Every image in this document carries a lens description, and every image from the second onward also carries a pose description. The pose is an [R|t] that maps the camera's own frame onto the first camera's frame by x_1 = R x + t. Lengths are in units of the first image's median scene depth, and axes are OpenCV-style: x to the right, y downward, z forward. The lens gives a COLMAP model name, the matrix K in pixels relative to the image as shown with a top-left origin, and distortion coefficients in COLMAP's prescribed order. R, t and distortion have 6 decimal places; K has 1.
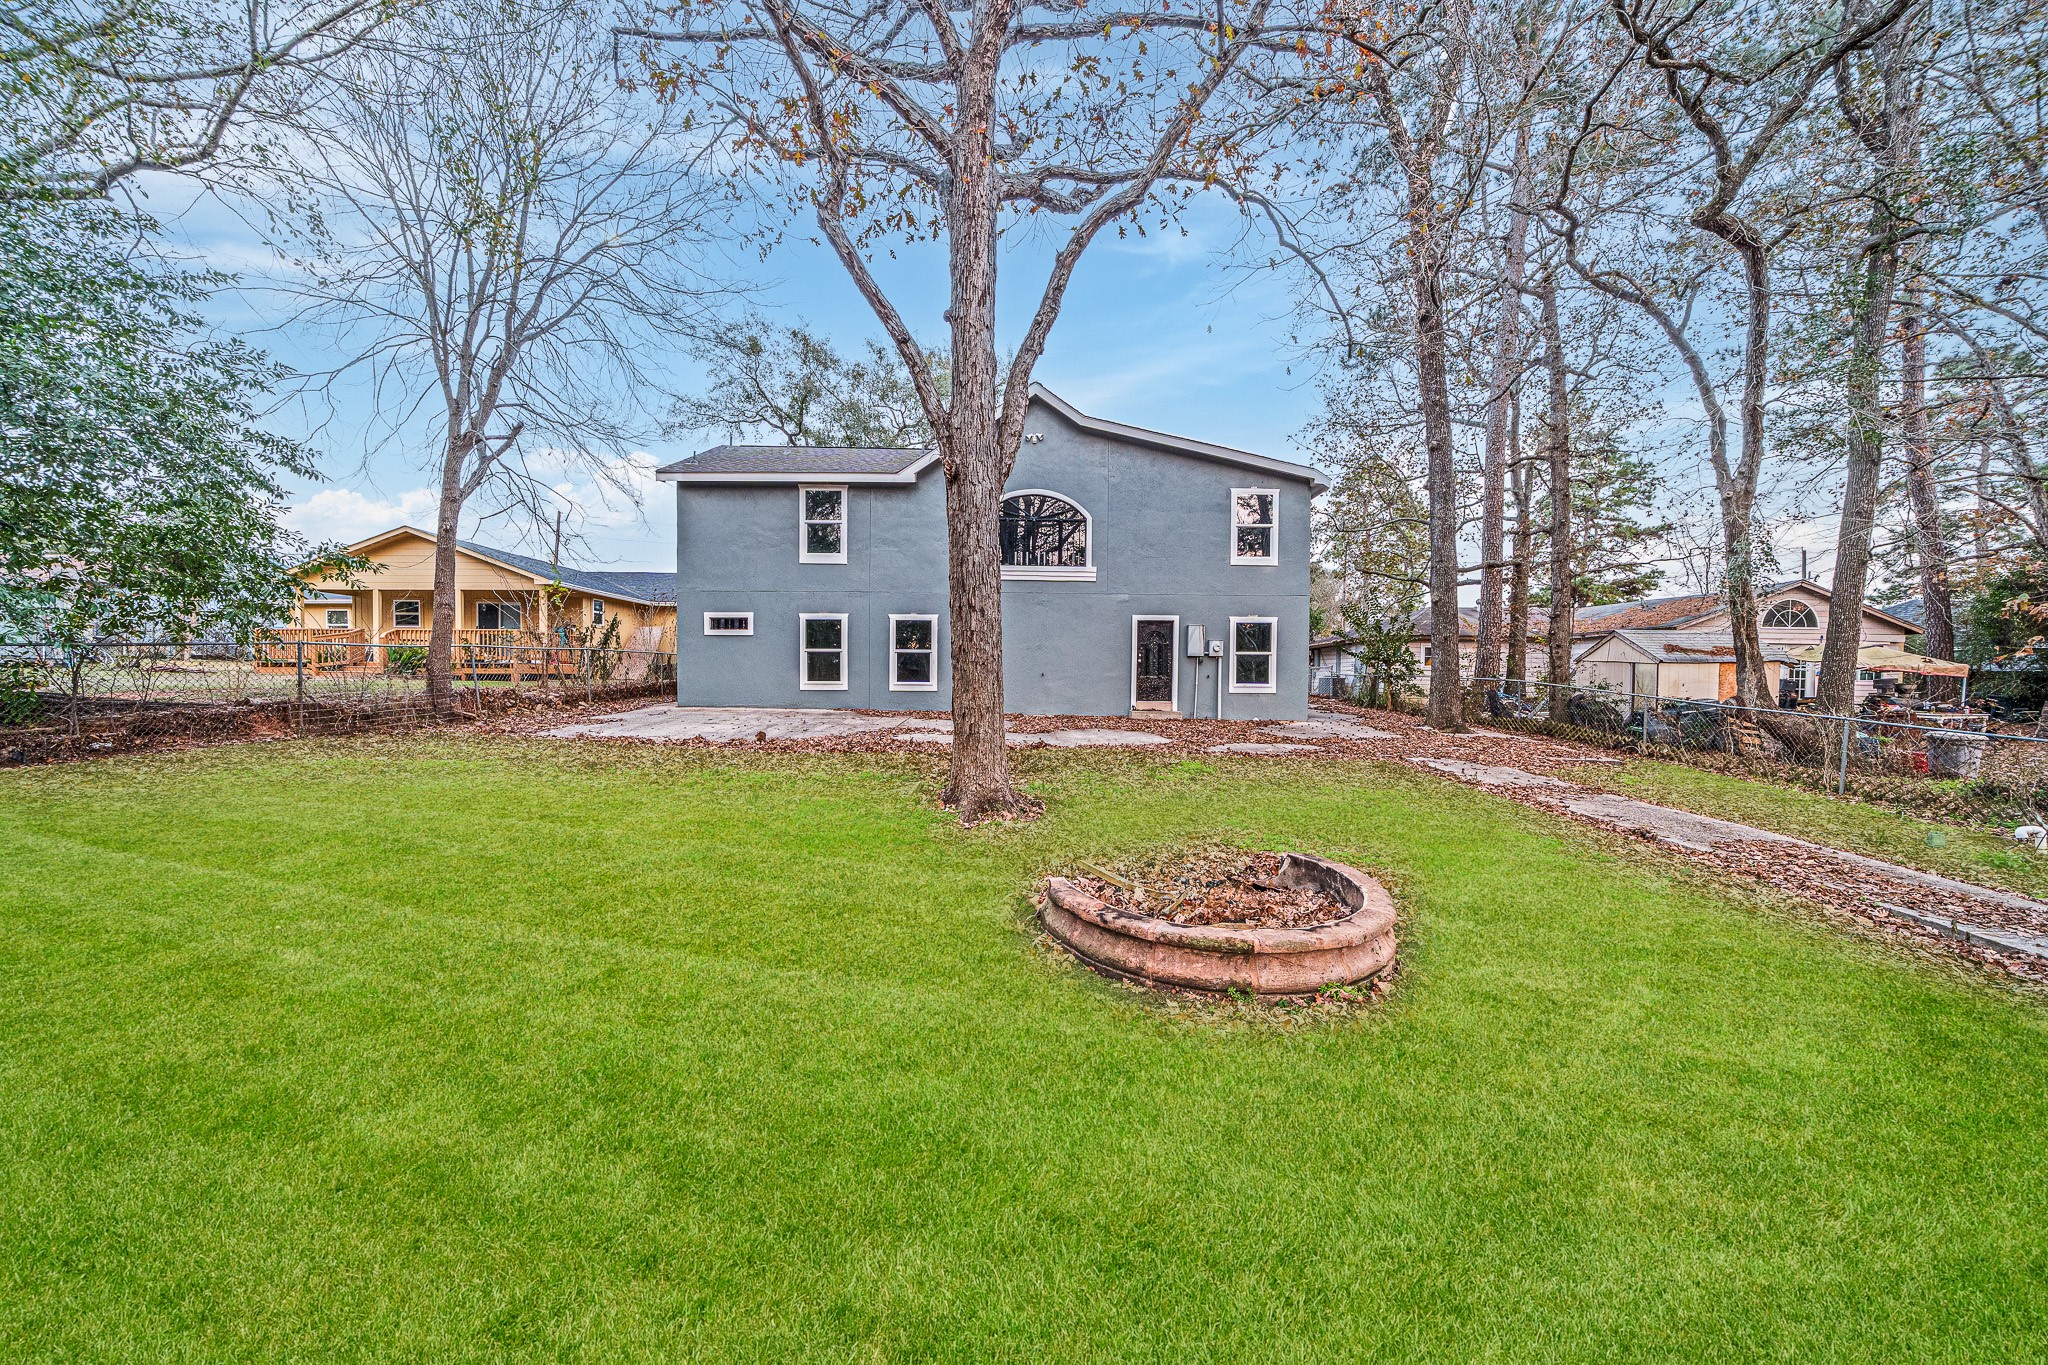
lens RADIAL K [[707.8, 0, 1021.9], [0, 707.8, 684.9], [0, 0, 1]] dist [-0.000936, -0.000240]
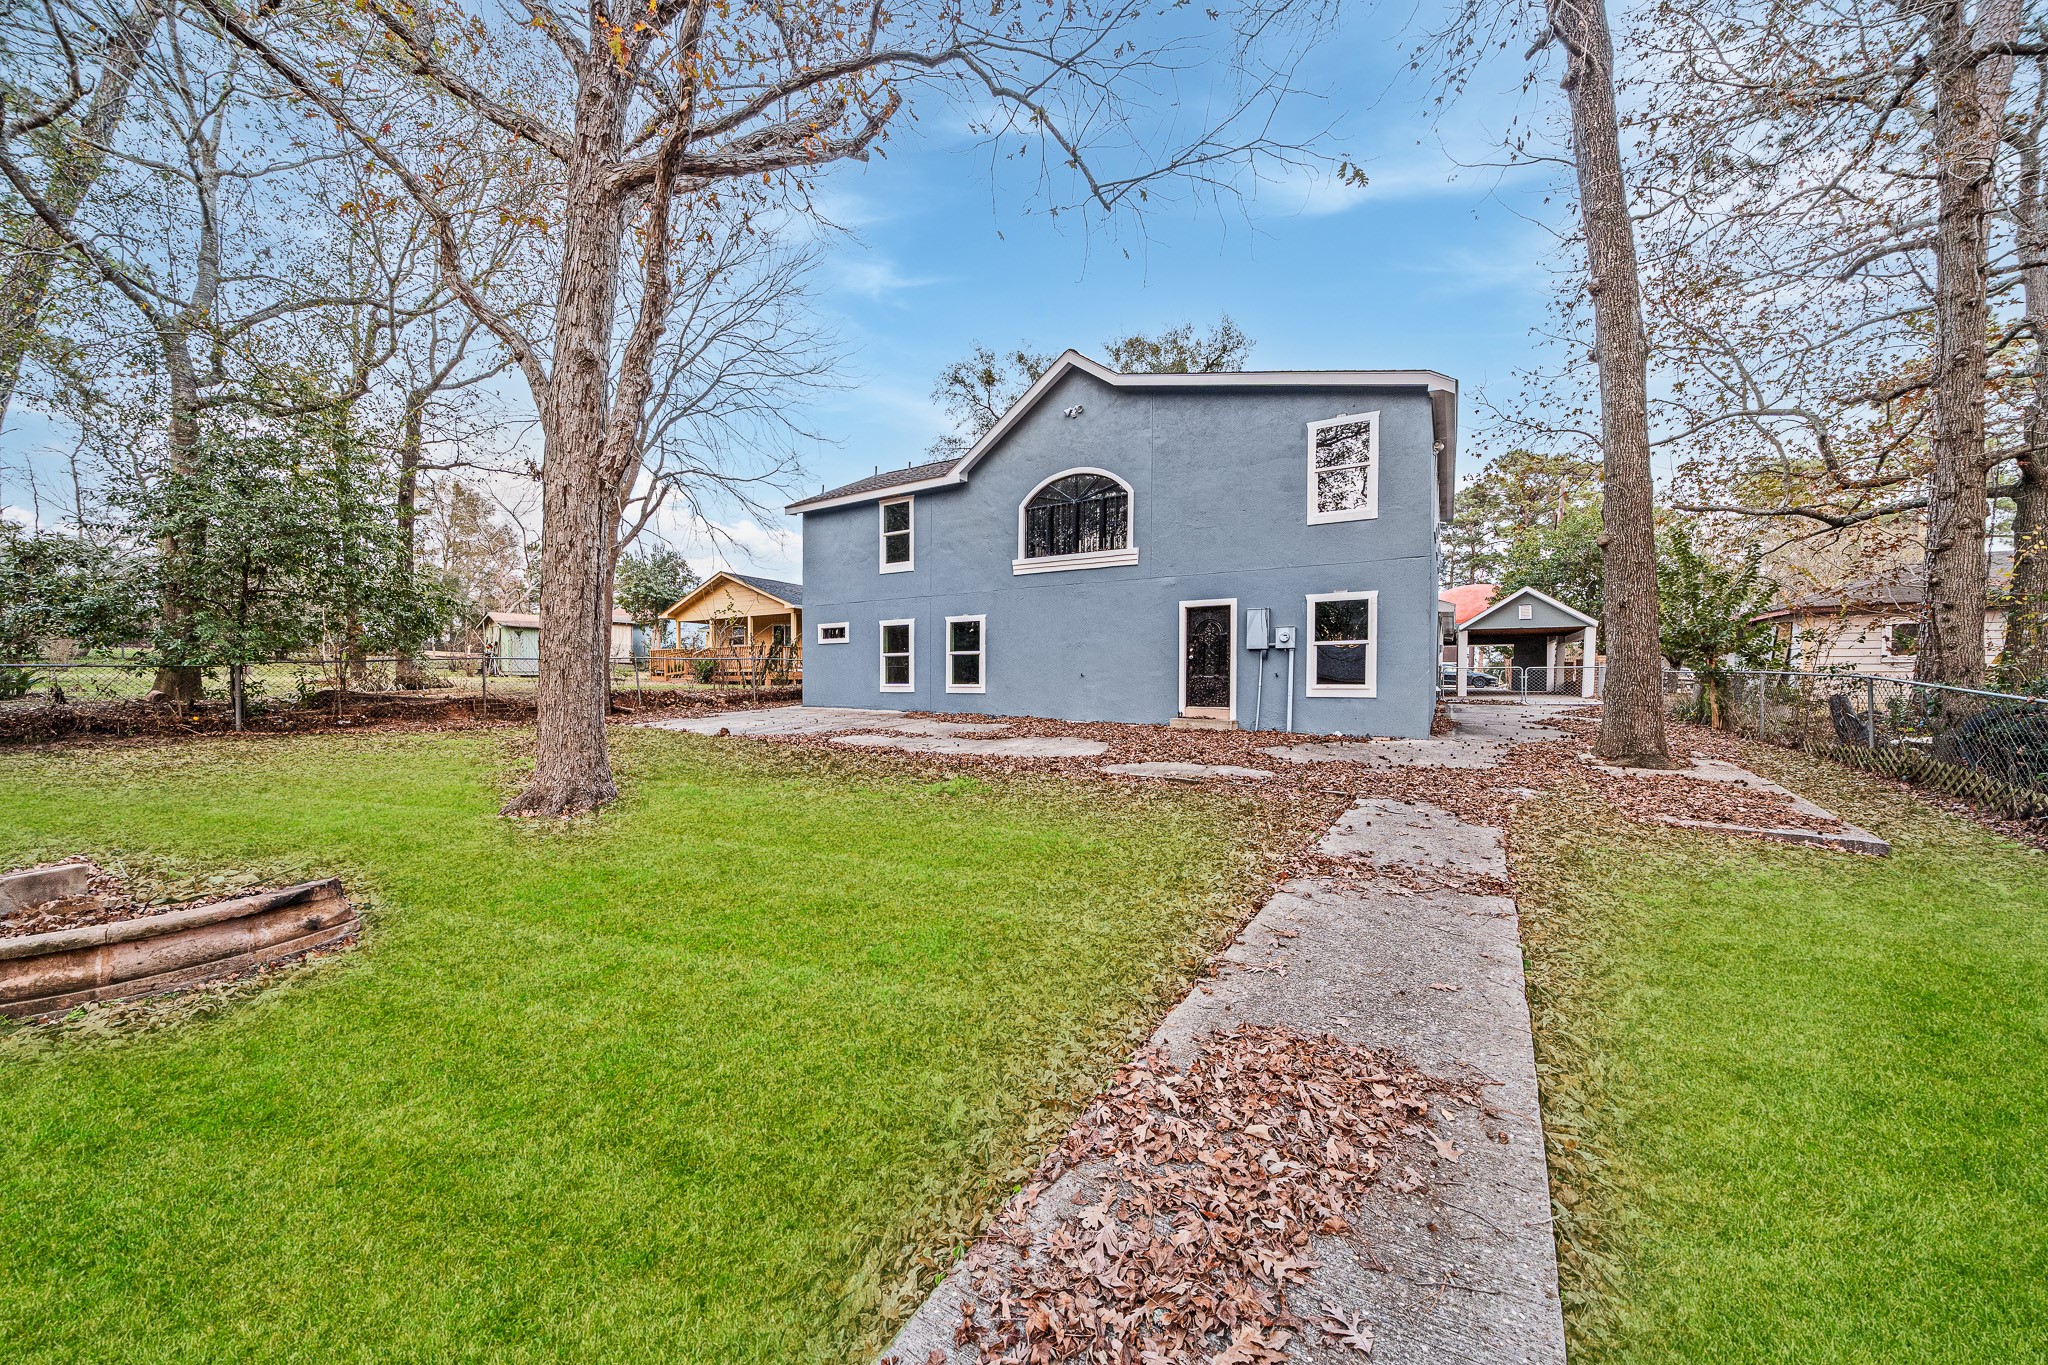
lens RADIAL K [[707.8, 0, 1023.5], [0, 707.8, 681.9], [0, 0, 1]] dist [-0.000936, -0.000240]
pose [[0.846397, -0.006257, -0.532516, 0.438468], [-0.000773, 0.999915, -0.012978, 0.005430], [0.532552, 0.011396, 0.846320, 0.210841]]
